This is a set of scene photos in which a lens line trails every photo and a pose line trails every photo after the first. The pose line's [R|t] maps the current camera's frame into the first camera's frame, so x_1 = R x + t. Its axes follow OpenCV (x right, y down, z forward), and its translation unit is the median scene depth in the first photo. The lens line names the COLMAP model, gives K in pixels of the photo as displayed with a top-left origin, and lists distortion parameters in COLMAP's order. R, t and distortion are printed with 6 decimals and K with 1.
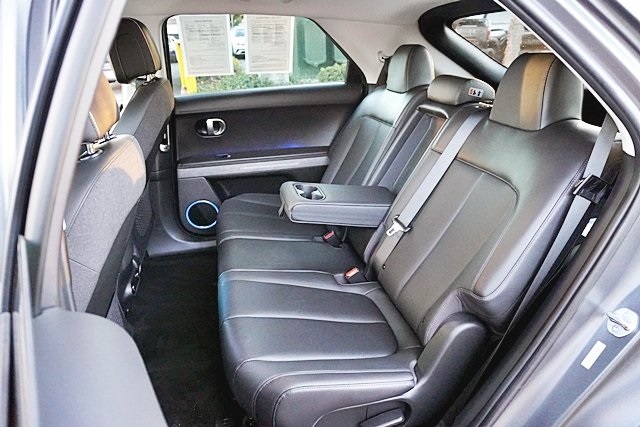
lens RADIAL K [[431.1, 0, 320.0], [0, 431.1, 213.5], [0, 0, 1]] dist [-0.046613, 0.037386]
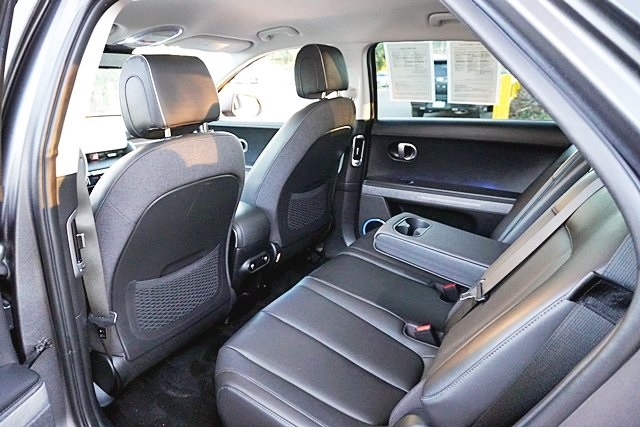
lens RADIAL K [[431.1, 0, 320.0], [0, 431.1, 213.5], [0, 0, 1]] dist [-0.046613, 0.037386]
pose [[0.727920, 0.229375, -0.646158, 0.303737], [-0.278535, 0.960046, 0.027020, -0.034409], [0.626539, 0.160309, 0.762726, 0.132498]]
